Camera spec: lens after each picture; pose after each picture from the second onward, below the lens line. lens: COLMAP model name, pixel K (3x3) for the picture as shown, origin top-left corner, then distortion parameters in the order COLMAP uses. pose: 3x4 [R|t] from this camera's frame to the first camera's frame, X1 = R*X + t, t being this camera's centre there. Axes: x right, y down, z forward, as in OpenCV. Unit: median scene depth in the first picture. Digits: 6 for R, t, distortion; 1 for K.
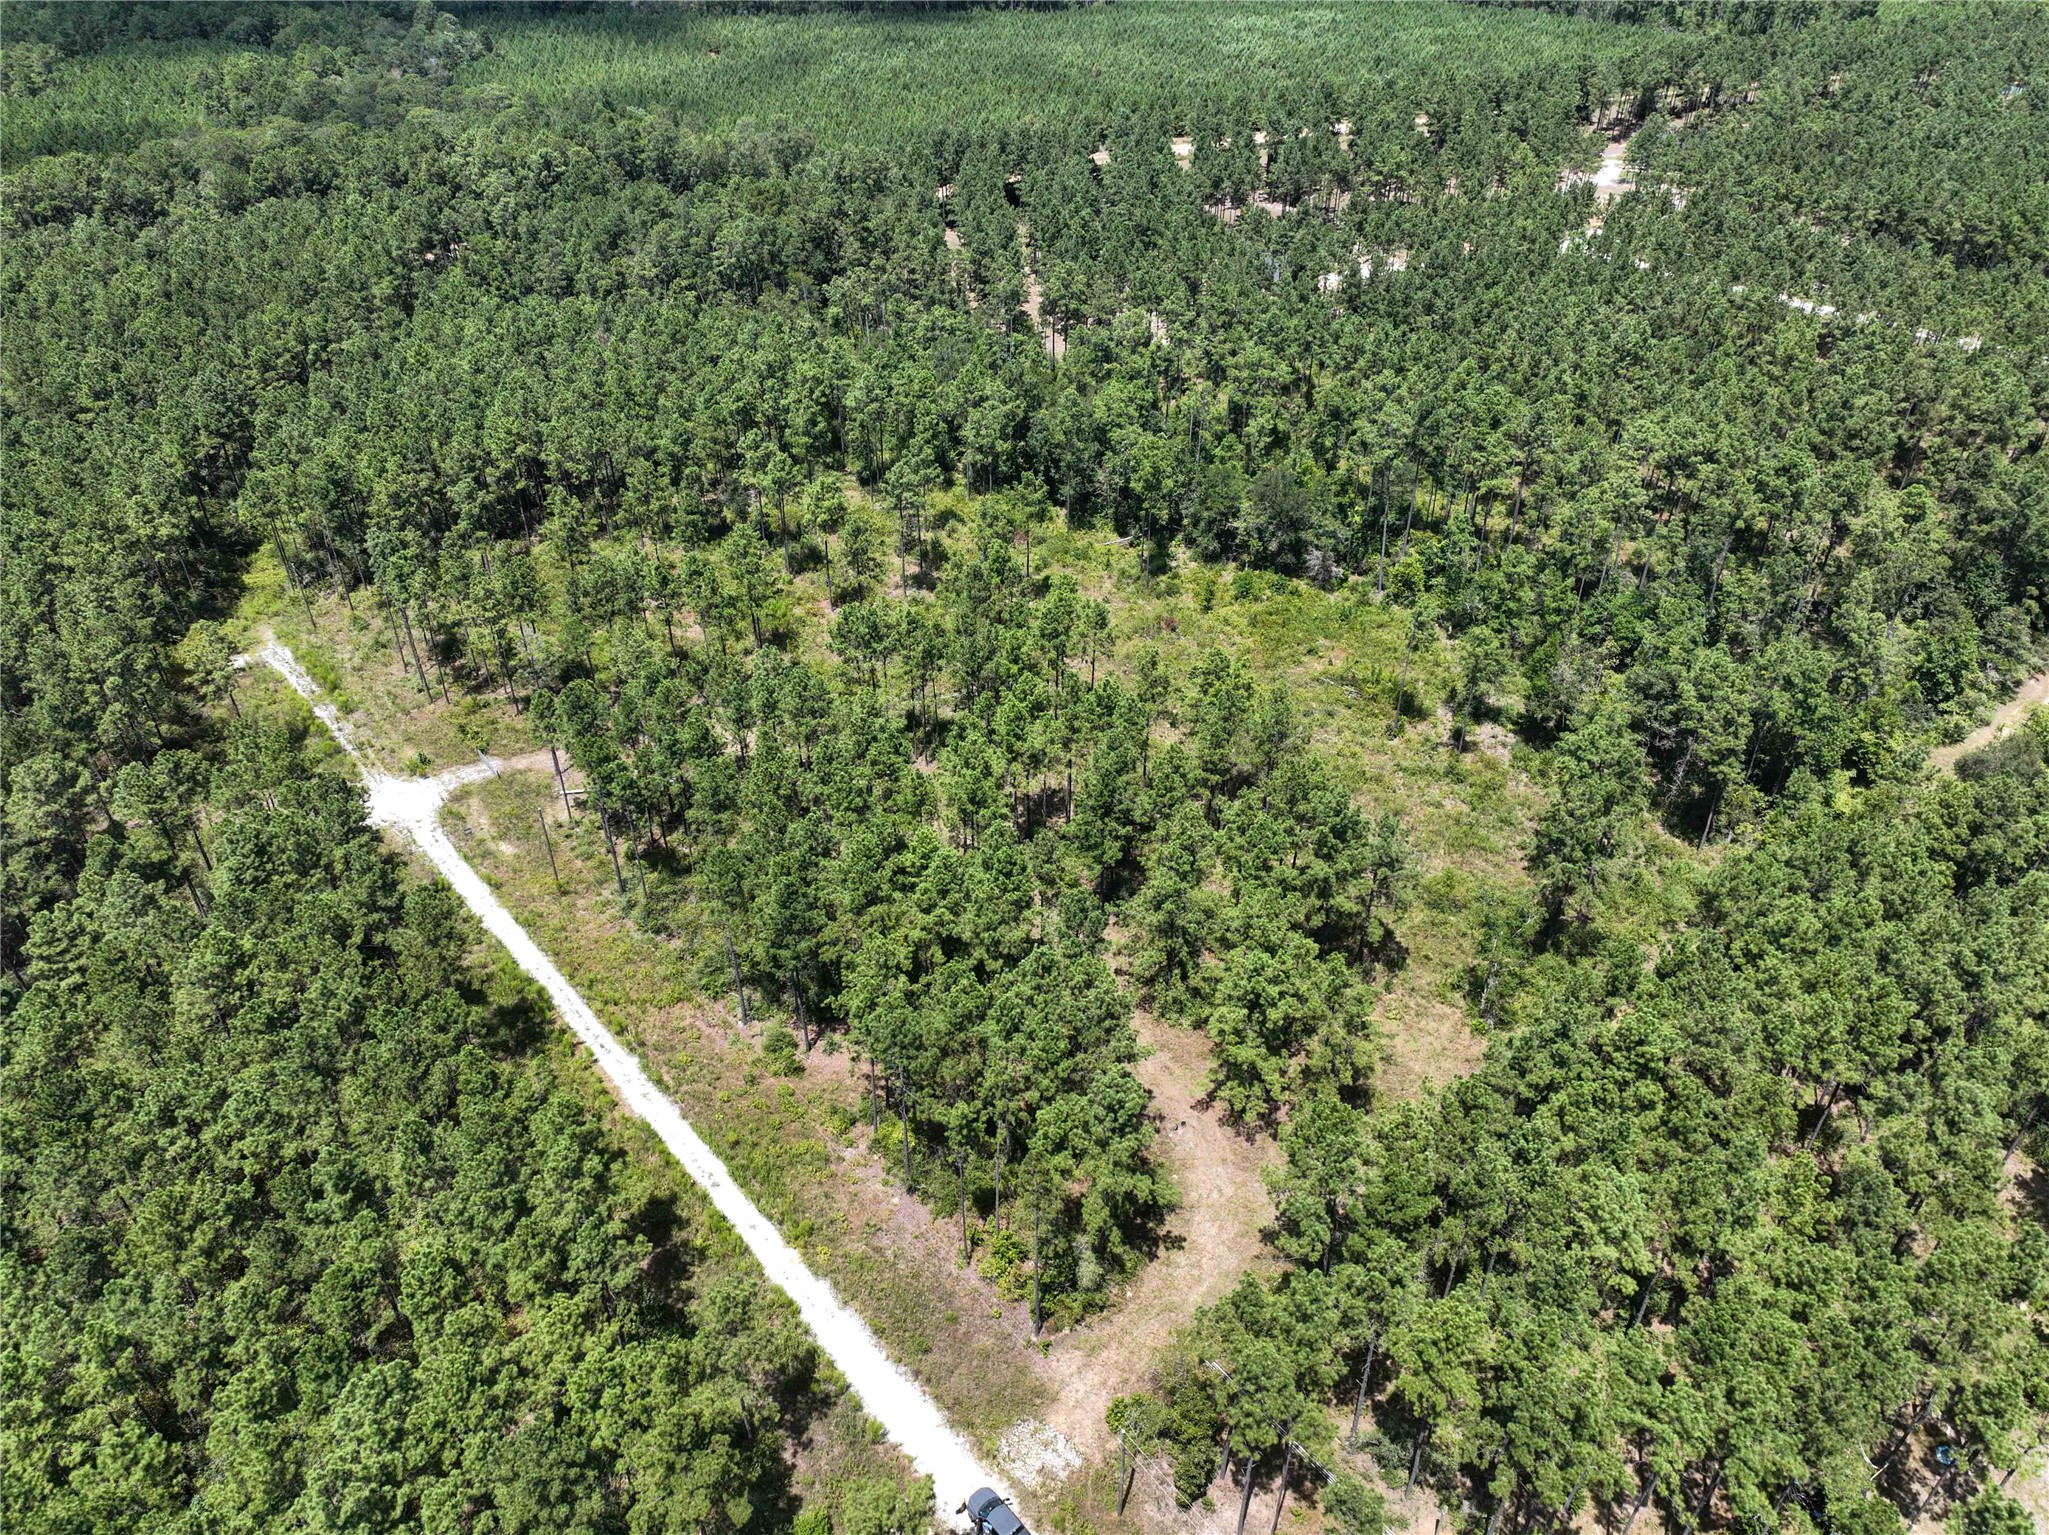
lens RADIAL K [[1432.1, 0, 1026.3], [0, 1432.1, 767.9], [0, 0, 1]] dist [0.000564, -0.000370]
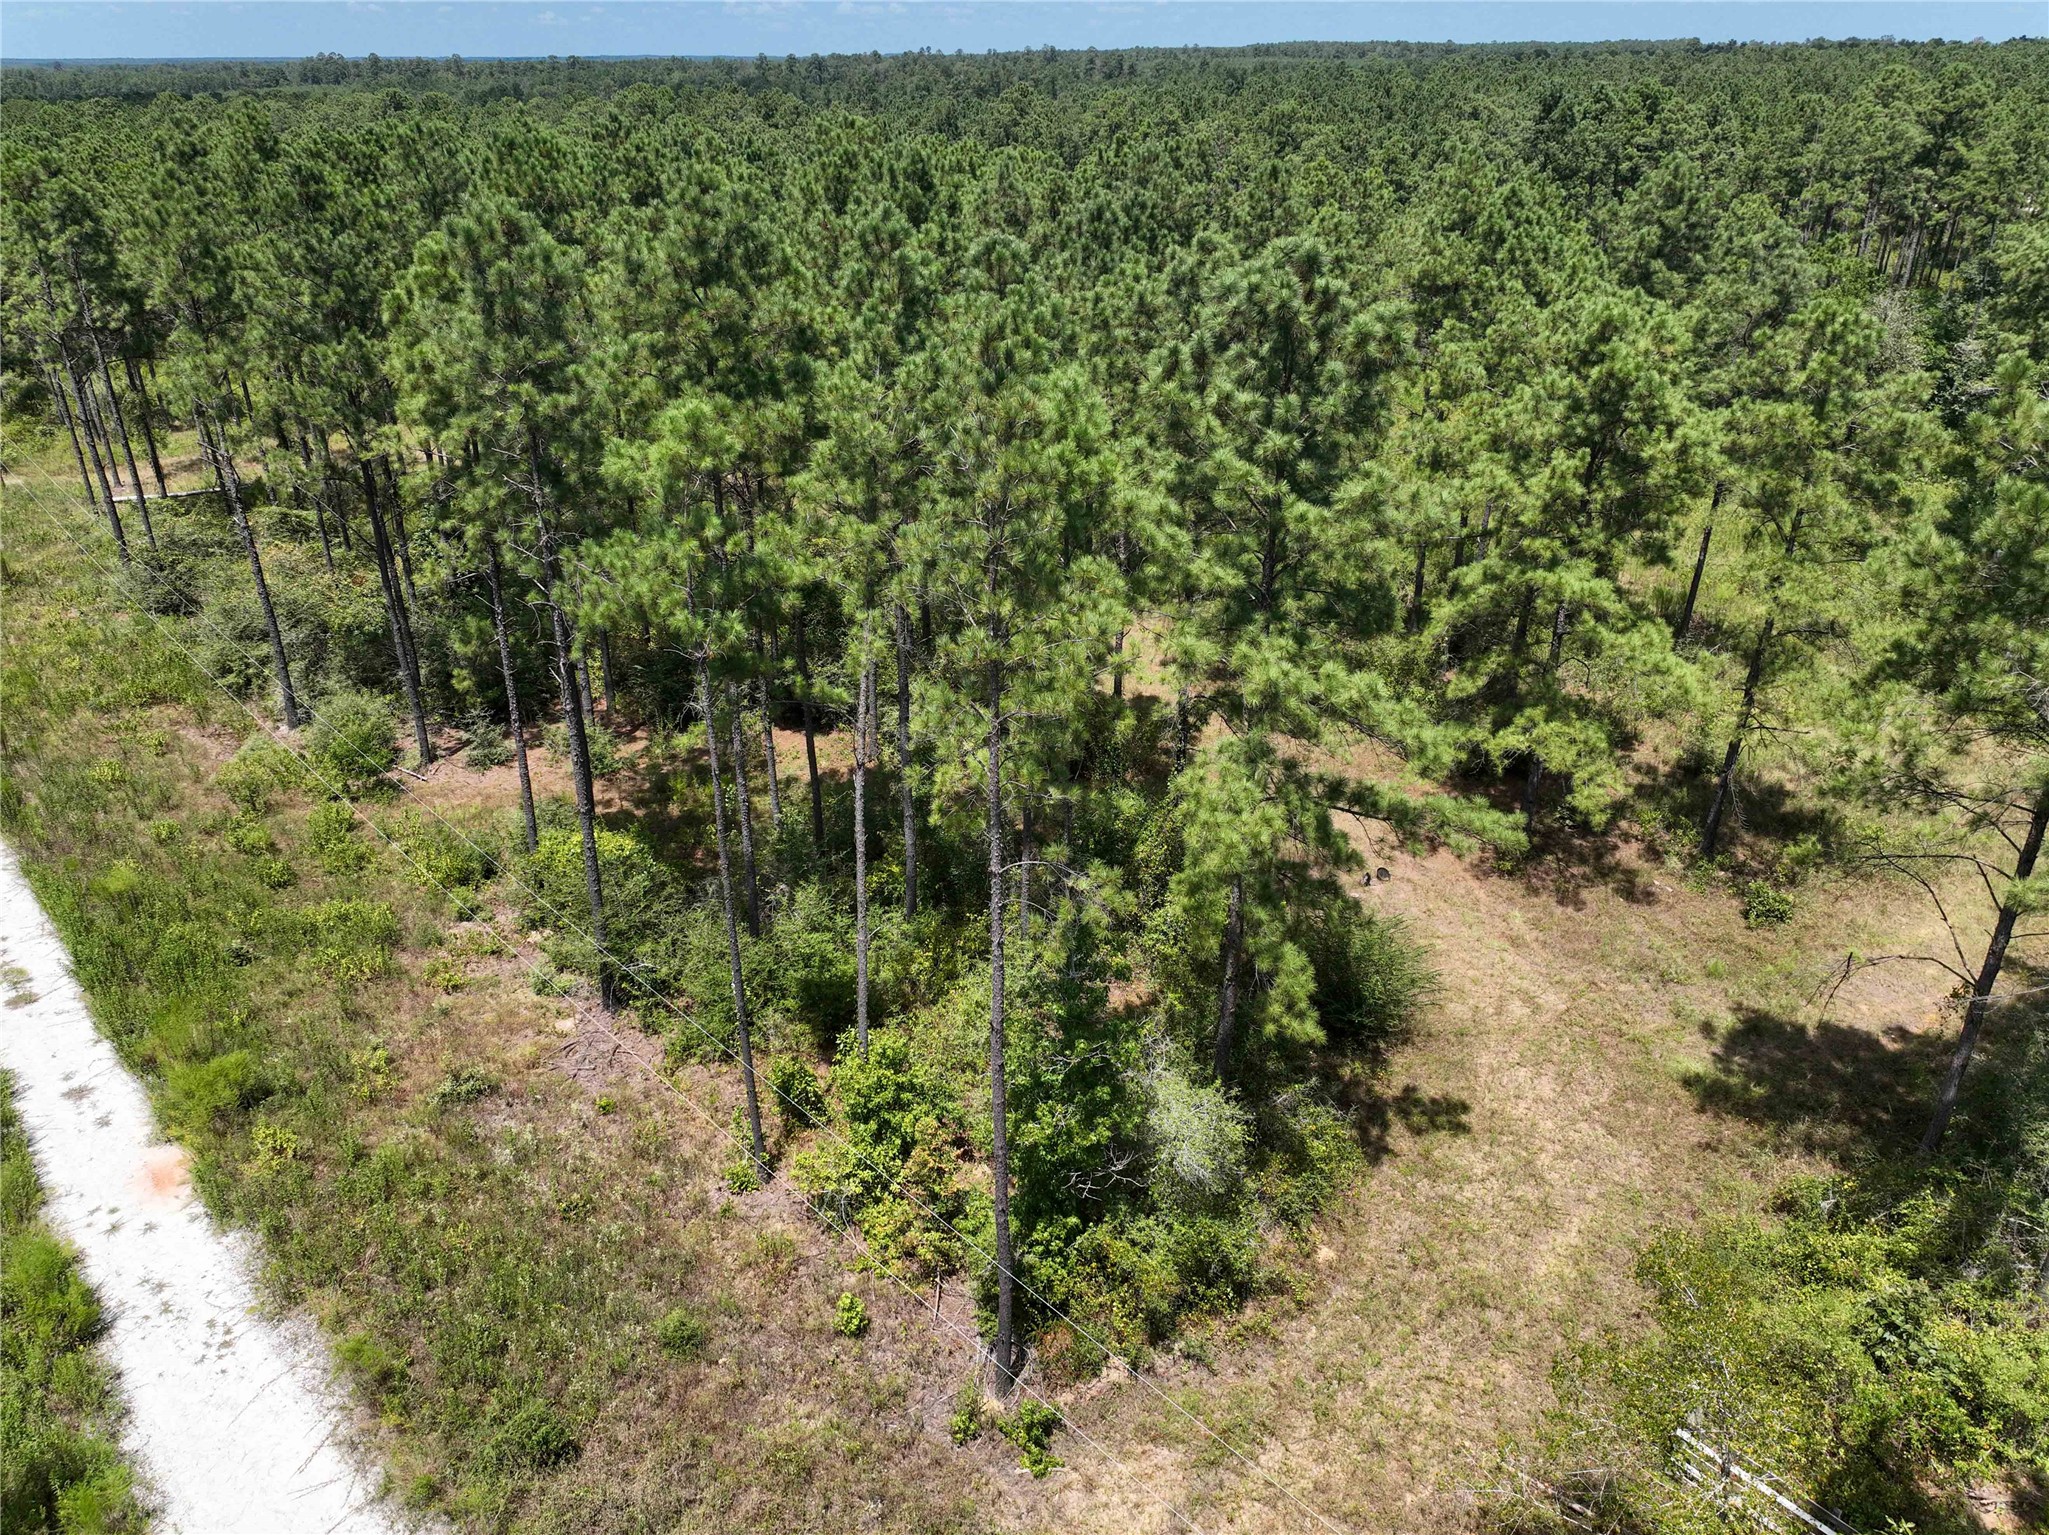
lens RADIAL K [[1432.1, 0, 1021.0], [0, 1432.1, 767.3], [0, 0, 1]] dist [0.000564, -0.000370]
pose [[0.999499, -0.019101, 0.025250, 0.005643], [0.023291, 0.983803, -0.177732, 0.312671], [-0.021446, 0.178231, 0.983755, 0.683471]]
